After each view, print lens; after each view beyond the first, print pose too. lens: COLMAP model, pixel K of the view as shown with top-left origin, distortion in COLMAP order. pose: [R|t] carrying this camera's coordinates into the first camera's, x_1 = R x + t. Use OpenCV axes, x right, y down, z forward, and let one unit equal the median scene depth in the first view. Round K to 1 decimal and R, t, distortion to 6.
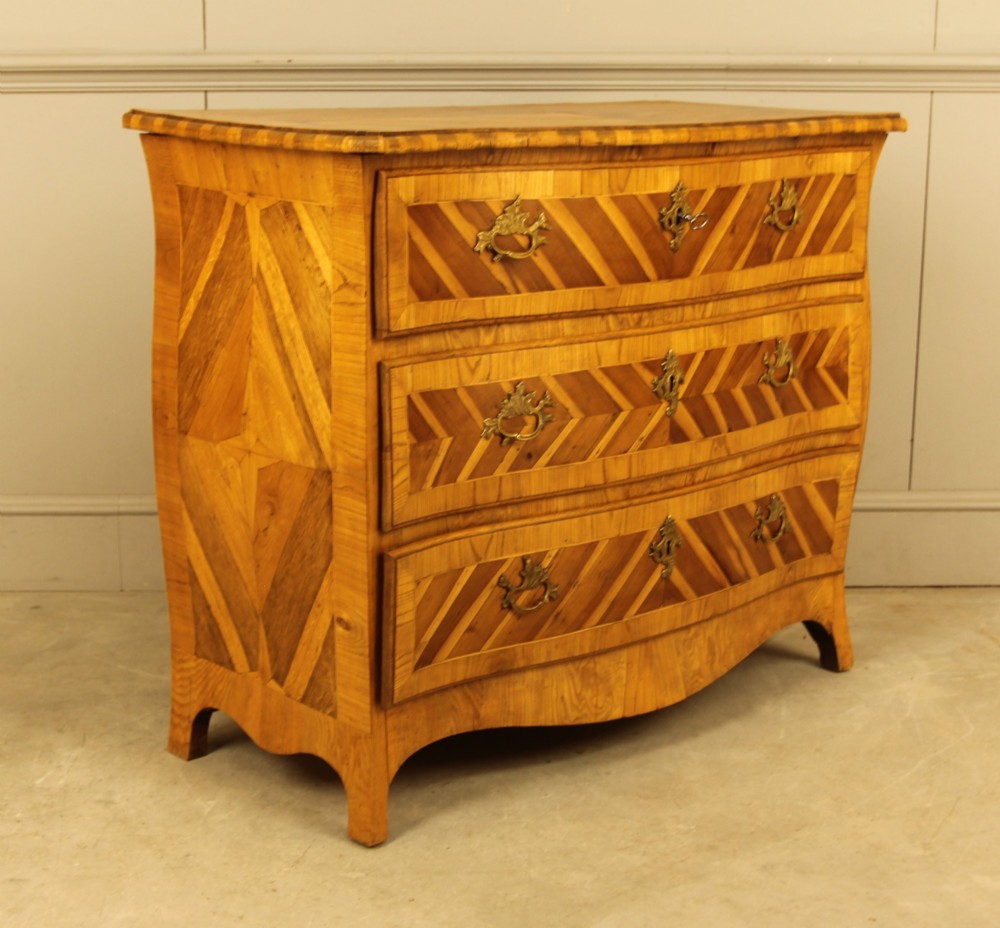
lens RADIAL K [[1845.5, 0, 500.0], [0, 1845.5, 464.0], [0, 0, 1]] dist [-0.050049, -0.044300]
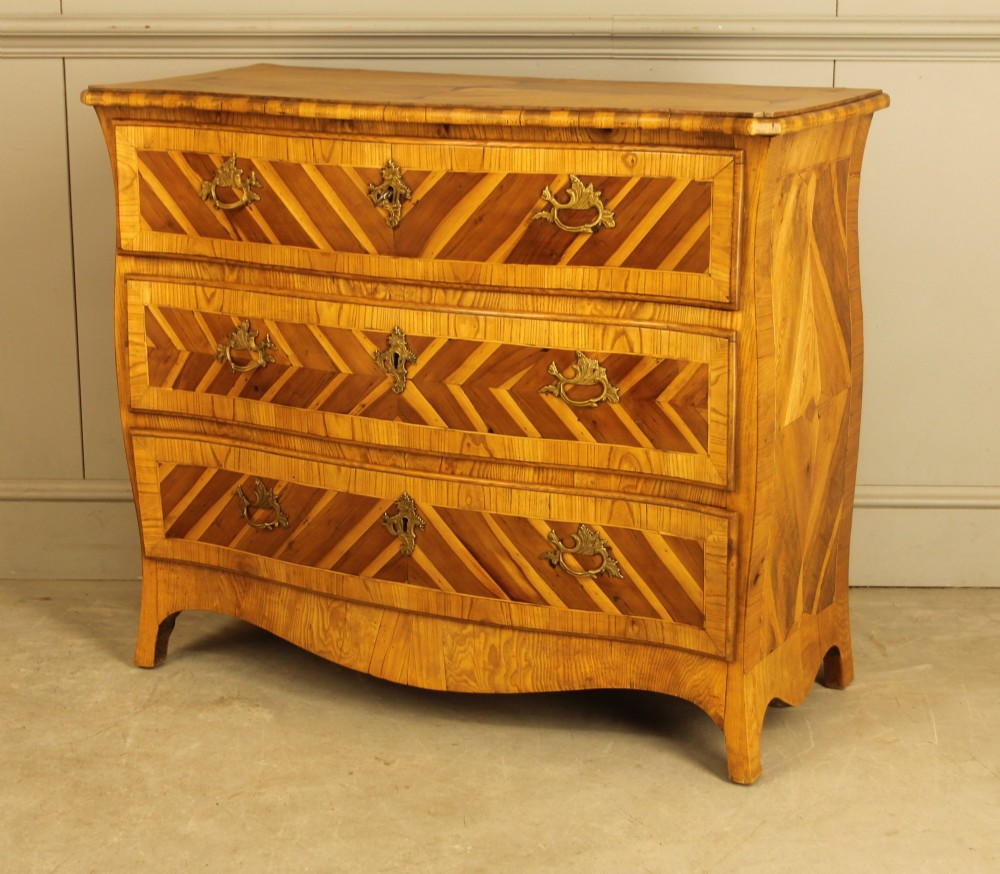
lens RADIAL K [[1883.2, 0, 570.6], [0, 1883.2, 410.7], [0, 0, 1]] dist [-0.025512, -0.023316]
pose [[0.376934, 0.208861, -0.902385, 1.087281], [-0.211892, 0.967853, 0.135505, -0.180929], [0.901678, 0.140132, 0.409072, 0.691256]]
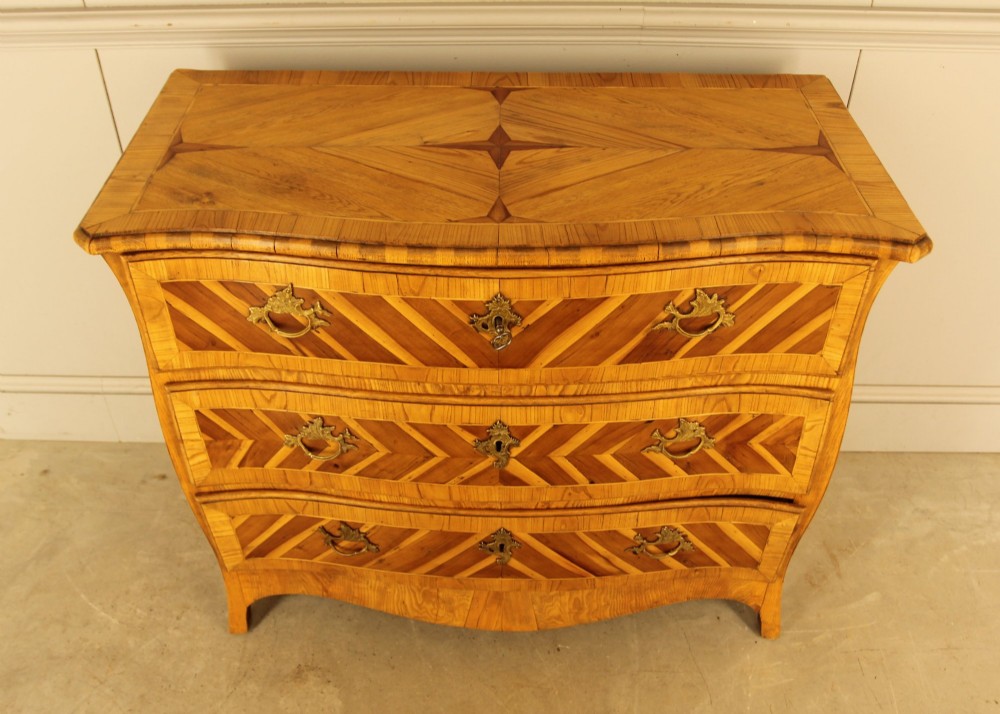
lens RADIAL K [[939.0, 0, 478.3], [0, 939.0, 333.8], [0, 0, 1]] dist [-0.078801, 0.008617]
pose [[0.714289, 0.421130, -0.558964, 0.367511], [-0.142292, 0.869398, 0.473182, -0.361561], [0.685233, -0.258452, 0.680925, 0.662988]]
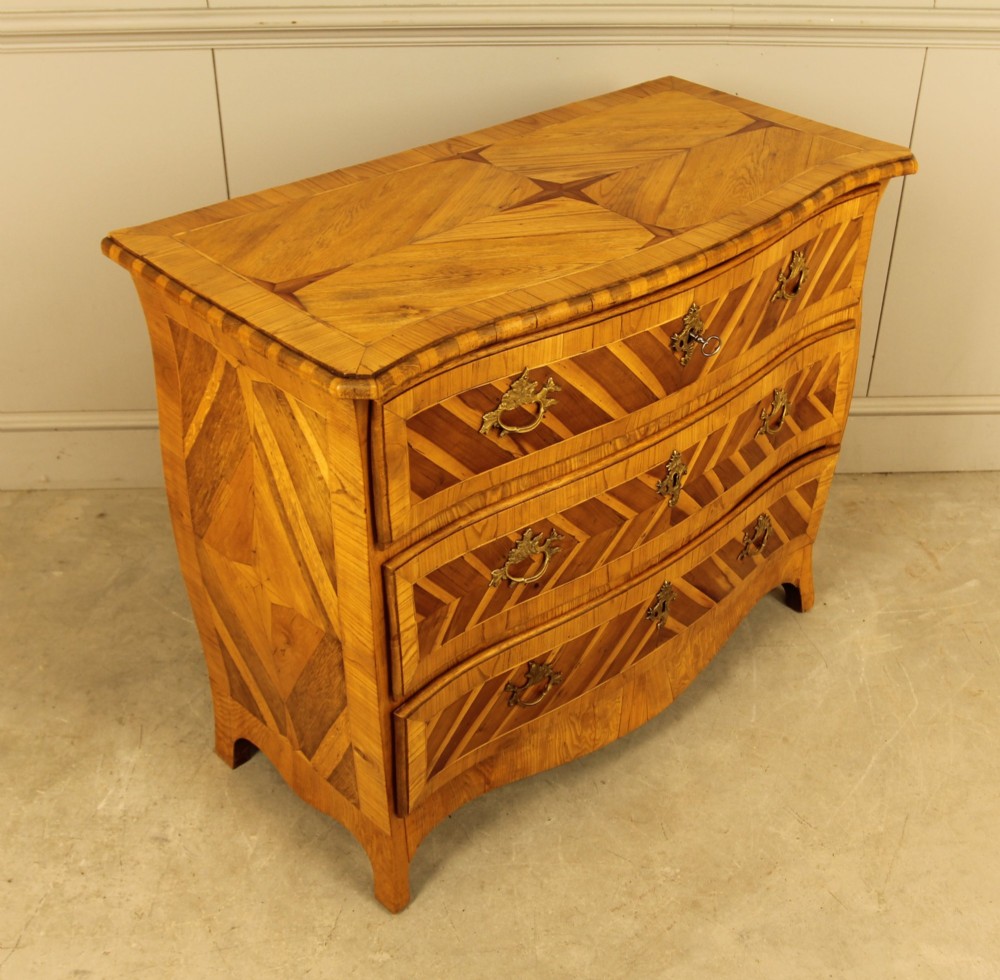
lens RADIAL K [[1298.6, 0, 554.0], [0, 1298.6, 494.3], [0, 0, 1]] dist [-0.086017, 0.043594]
pose [[0.999366, -0.004332, 0.035345, 0.000568], [-0.008751, 0.932258, 0.361688, -0.304805], [-0.034518, -0.361768, 0.931629, 0.337931]]
